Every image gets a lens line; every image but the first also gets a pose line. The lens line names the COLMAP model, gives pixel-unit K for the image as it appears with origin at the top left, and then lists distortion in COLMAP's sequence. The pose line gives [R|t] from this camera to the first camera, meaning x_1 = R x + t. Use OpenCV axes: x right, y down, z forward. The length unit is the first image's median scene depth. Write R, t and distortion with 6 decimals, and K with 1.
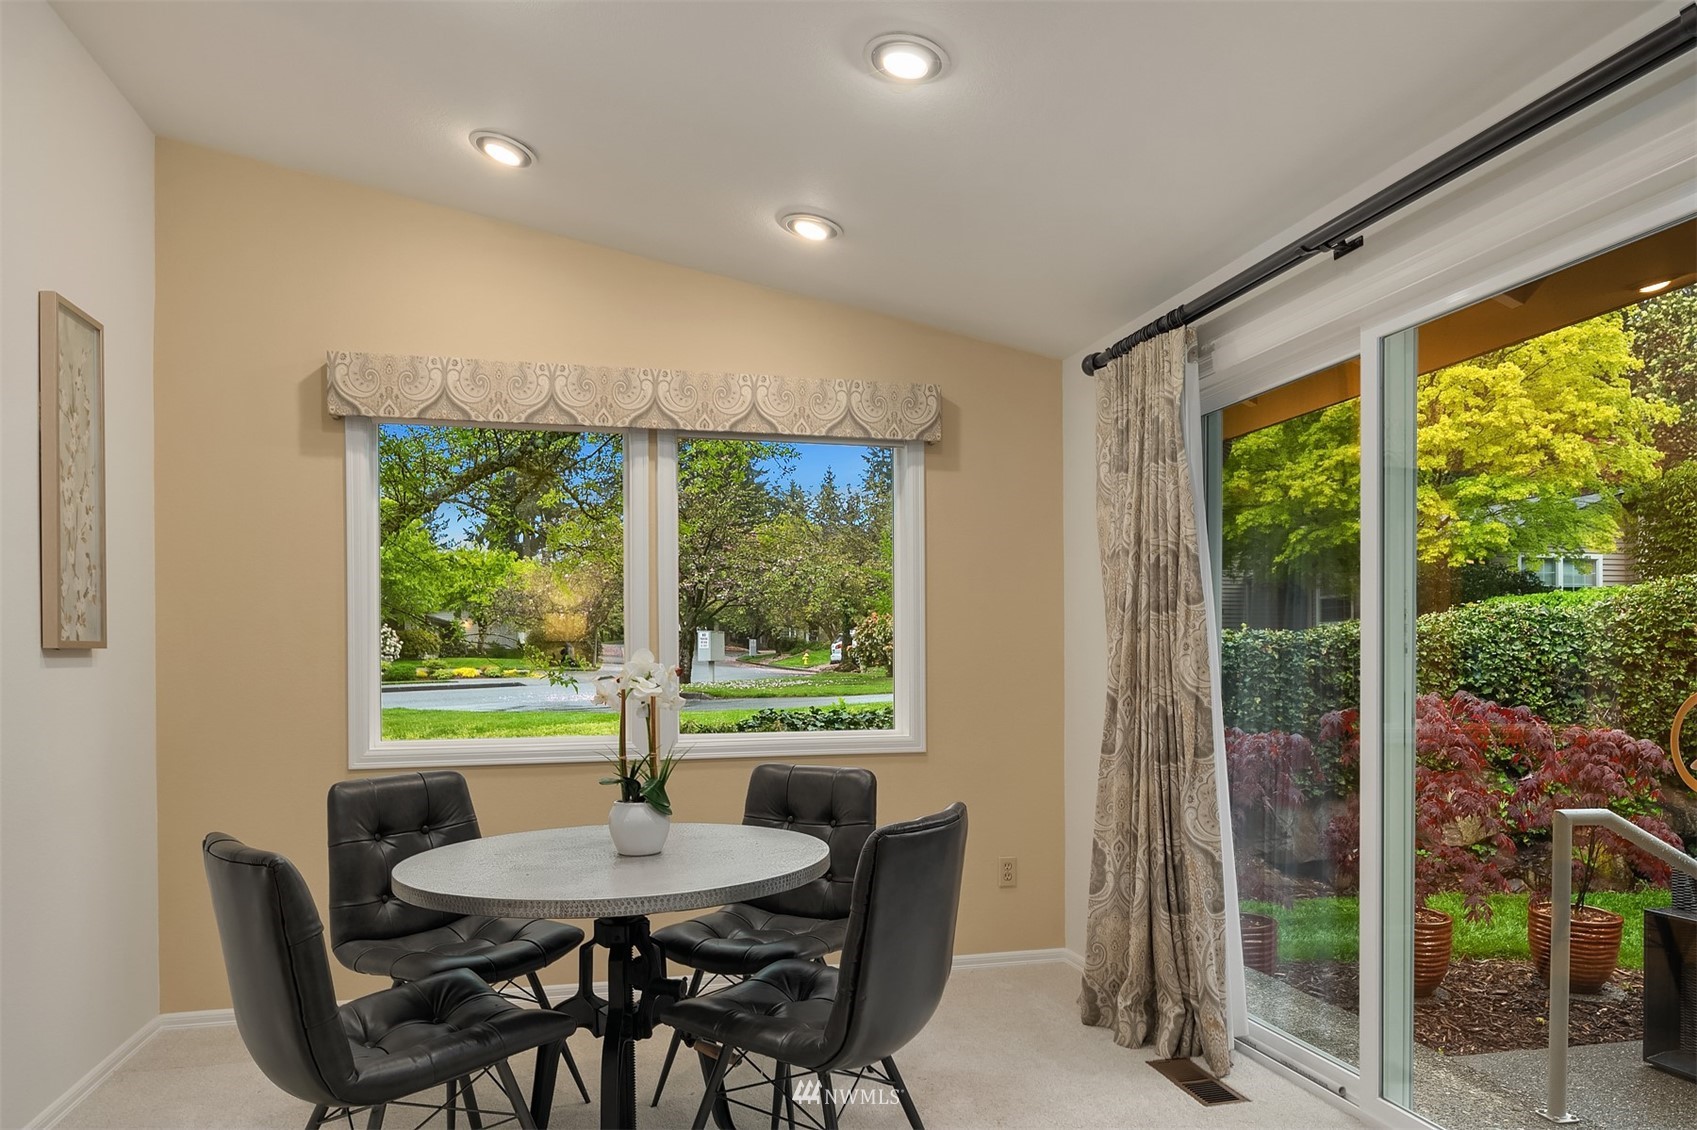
lens RADIAL K [[1107.0, 0, 848.5], [0, 1107.0, 565.0], [0, 0, 1]] dist [0.006660, 0.001330]
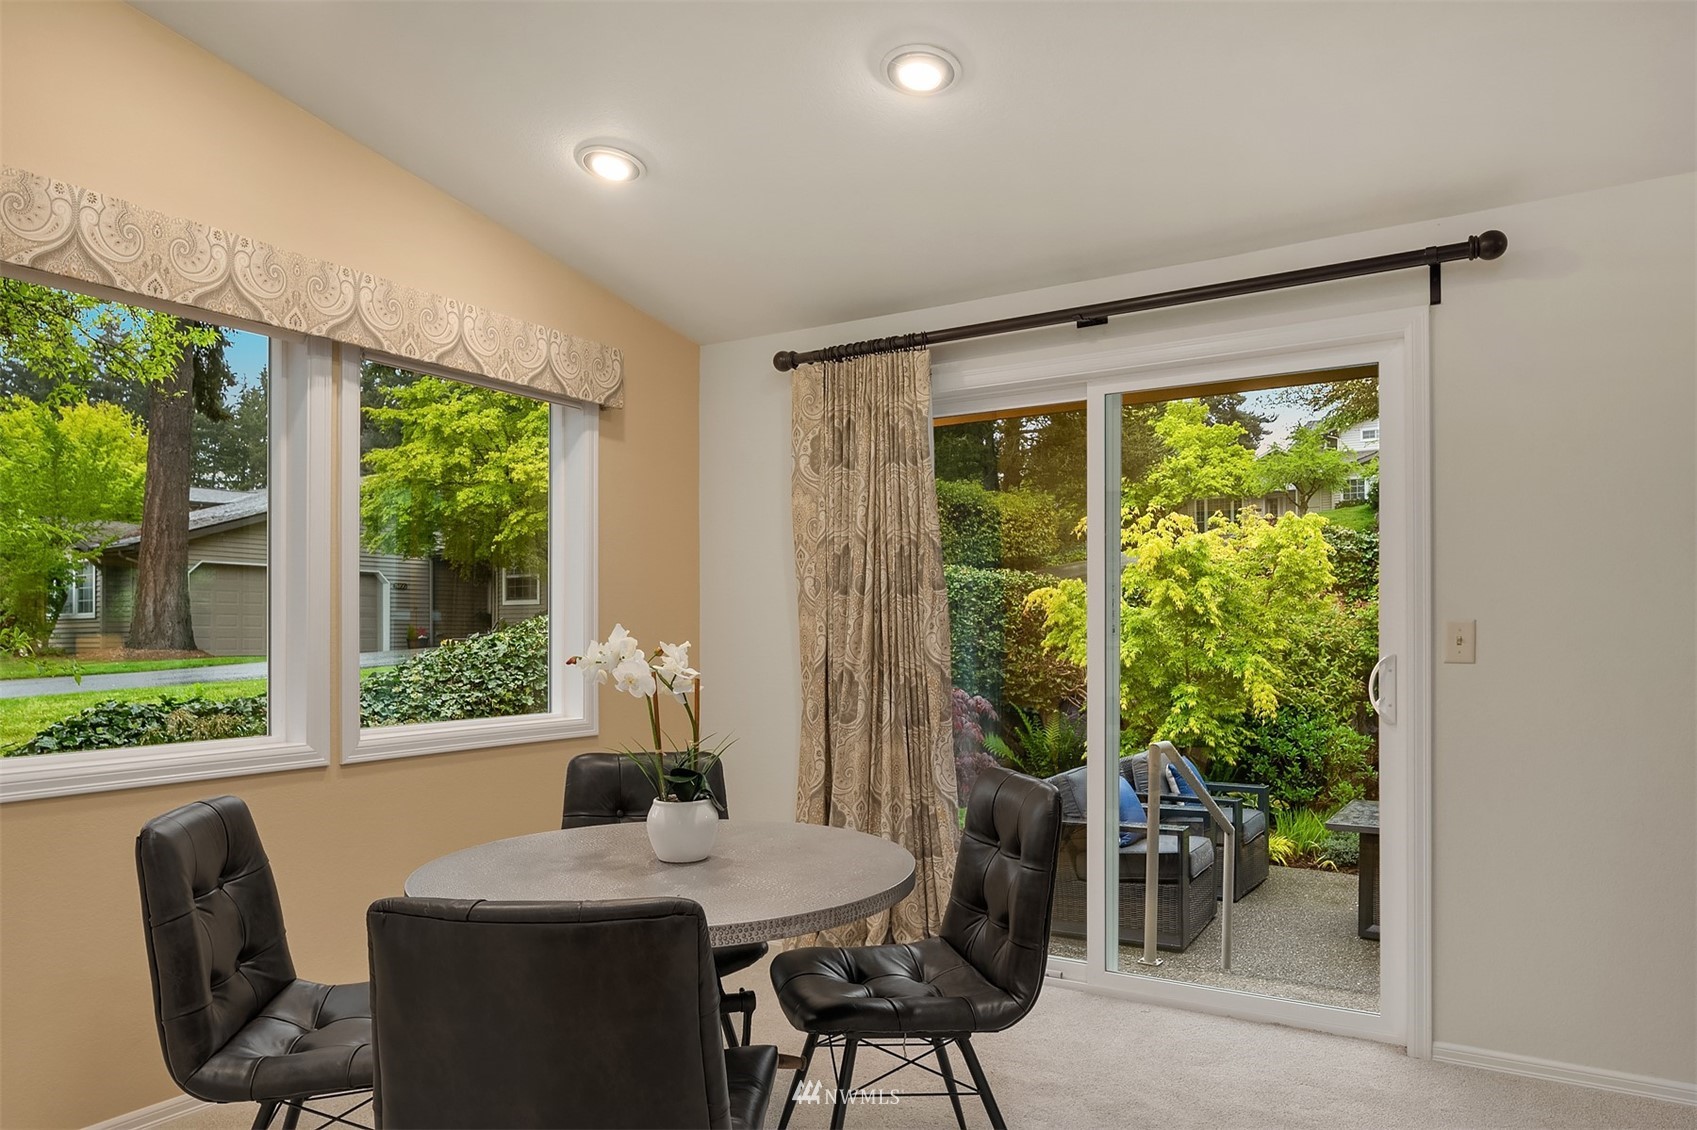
lens RADIAL K [[1106.6, 0, 850.0], [0, 1106.6, 529.4], [0, 0, 1]] dist [-0.003735, -0.001971]
pose [[0.716064, 0.067267, 0.694786, -0.464233], [-0.059699, 0.997601, -0.035057, 0.015041], [-0.695477, -0.016375, 0.718361, 0.184647]]
